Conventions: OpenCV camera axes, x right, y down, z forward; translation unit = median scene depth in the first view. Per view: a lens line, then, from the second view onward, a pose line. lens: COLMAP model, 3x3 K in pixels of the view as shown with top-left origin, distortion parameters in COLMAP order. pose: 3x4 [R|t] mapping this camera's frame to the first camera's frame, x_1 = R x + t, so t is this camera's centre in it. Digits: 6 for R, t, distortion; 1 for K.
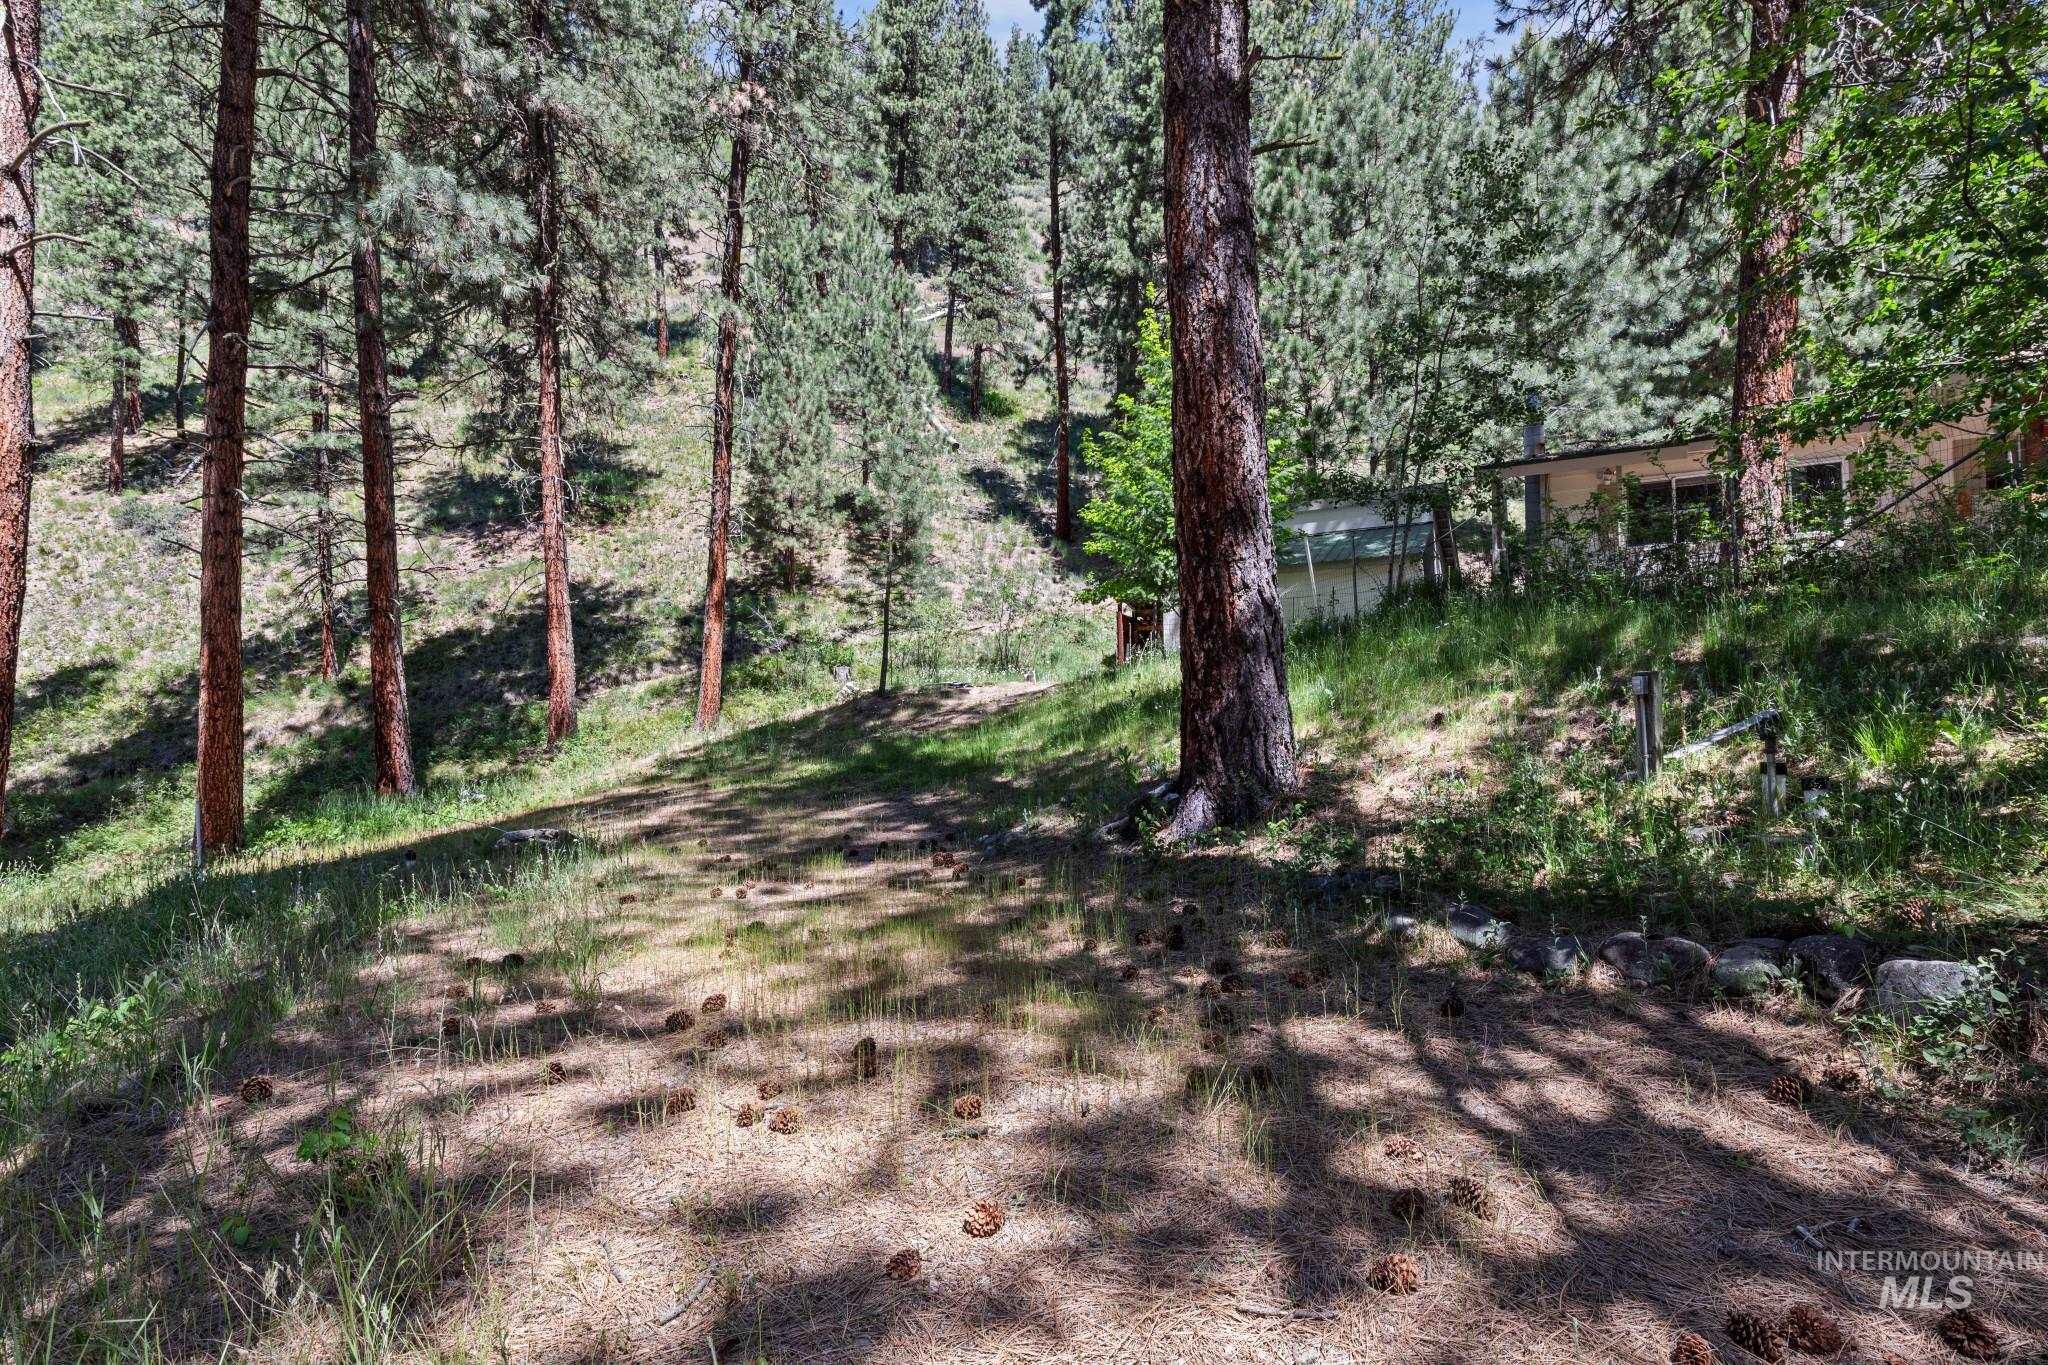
lens RADIAL K [[939.4, 0, 1030.0], [0, 939.4, 731.7], [0, 0, 1]] dist [-0.000991, -0.000218]
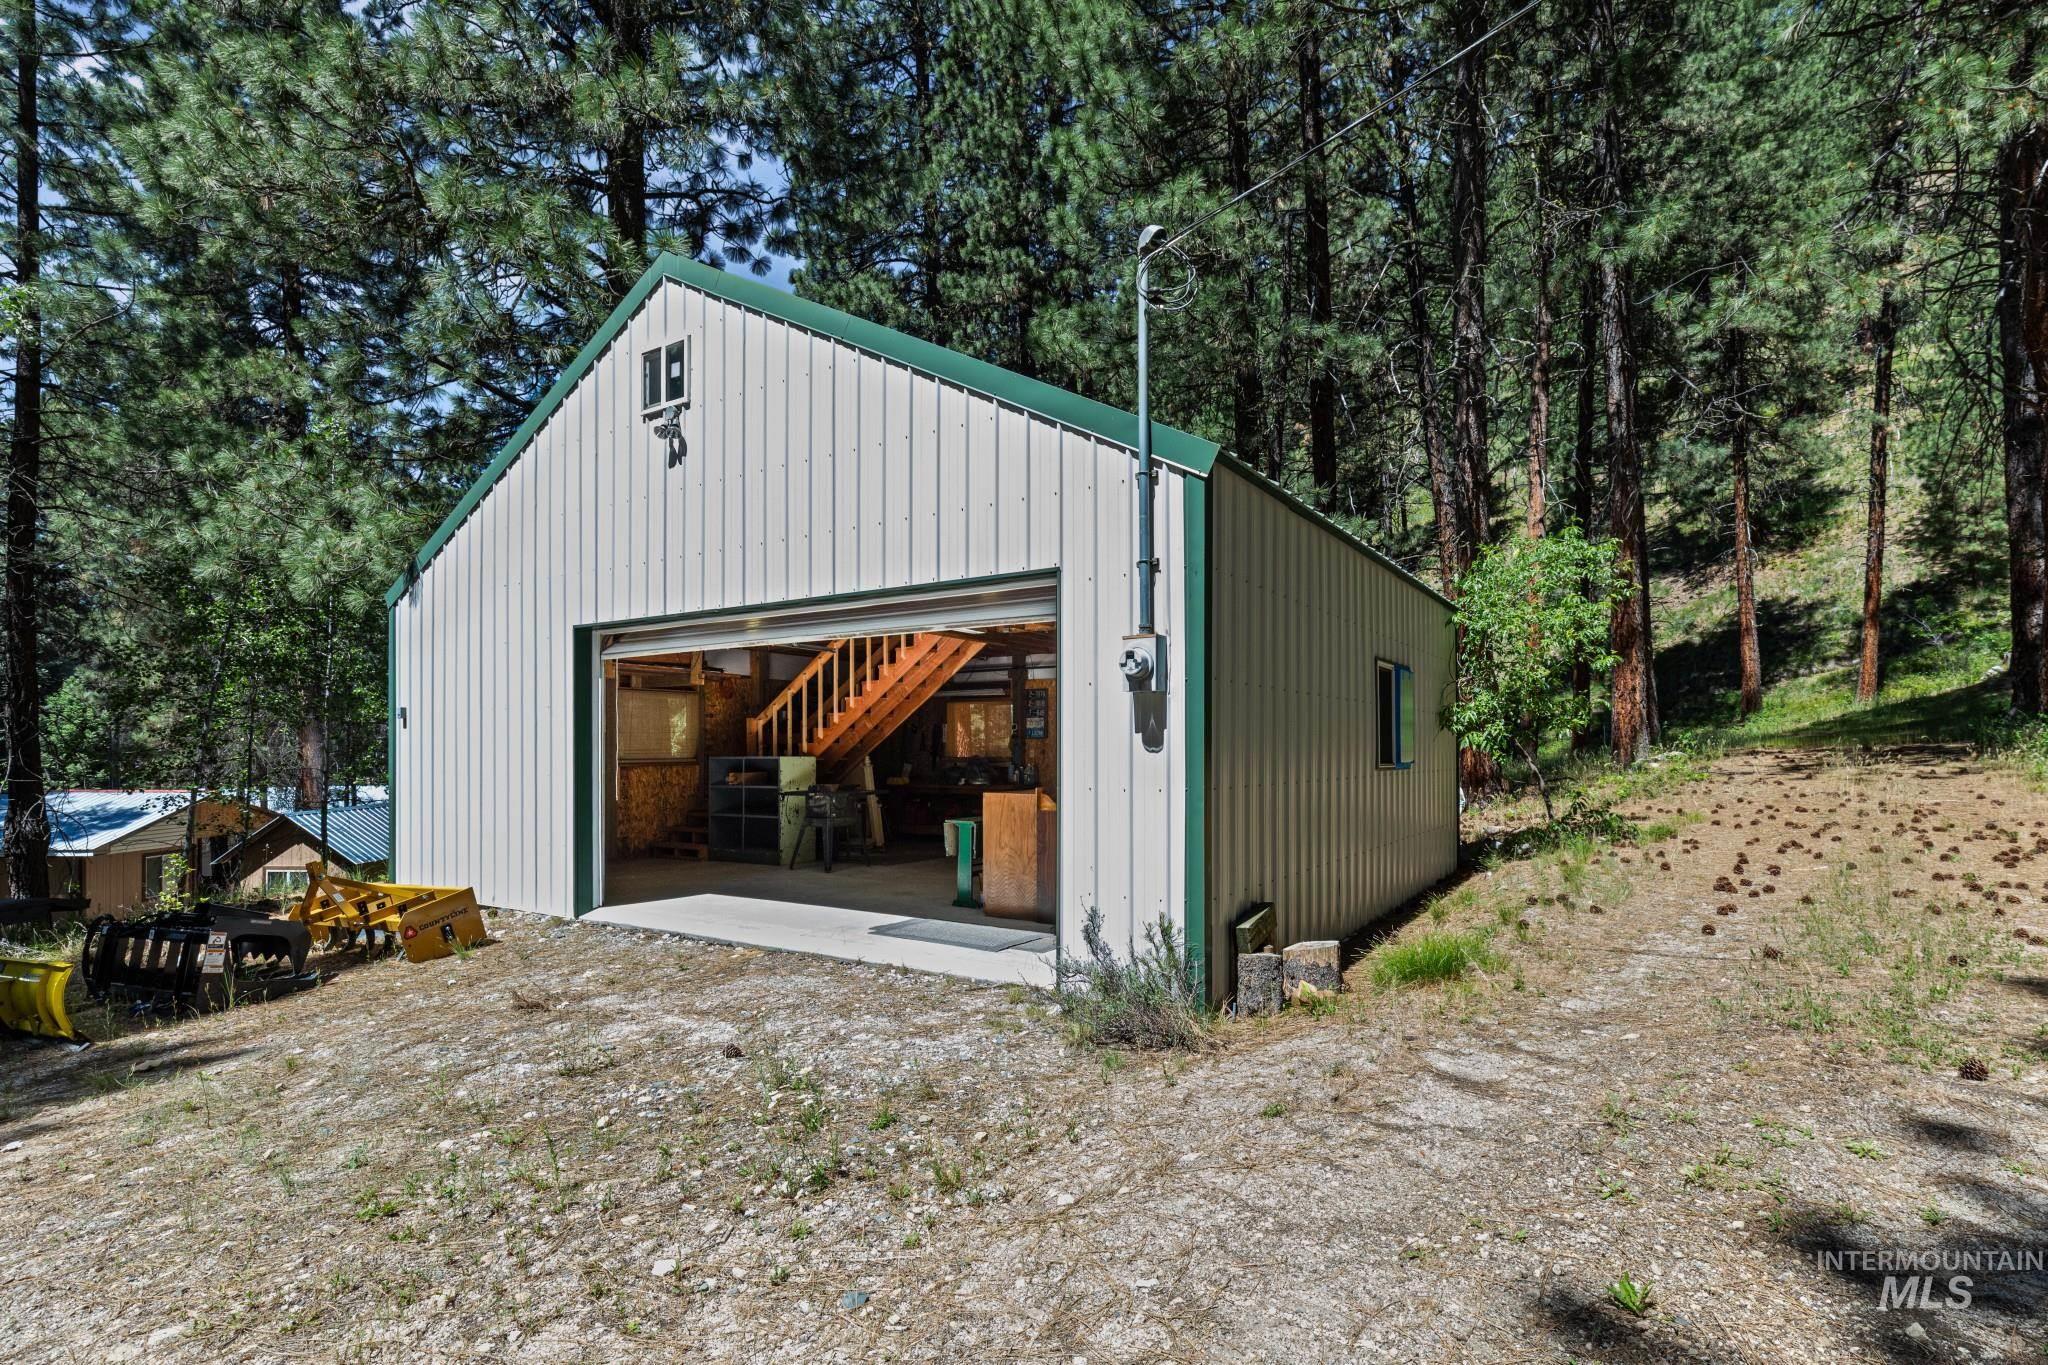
lens RADIAL K [[939.4, 0, 1030.0], [0, 939.4, 731.7], [0, 0, 1]] dist [-0.000991, -0.000218]
pose [[0.424089, 0.001360, -0.905619, 0.305187], [0.003097, 0.999991, 0.002952, 0.021188], [0.905615, -0.004056, 0.424081, -0.556655]]
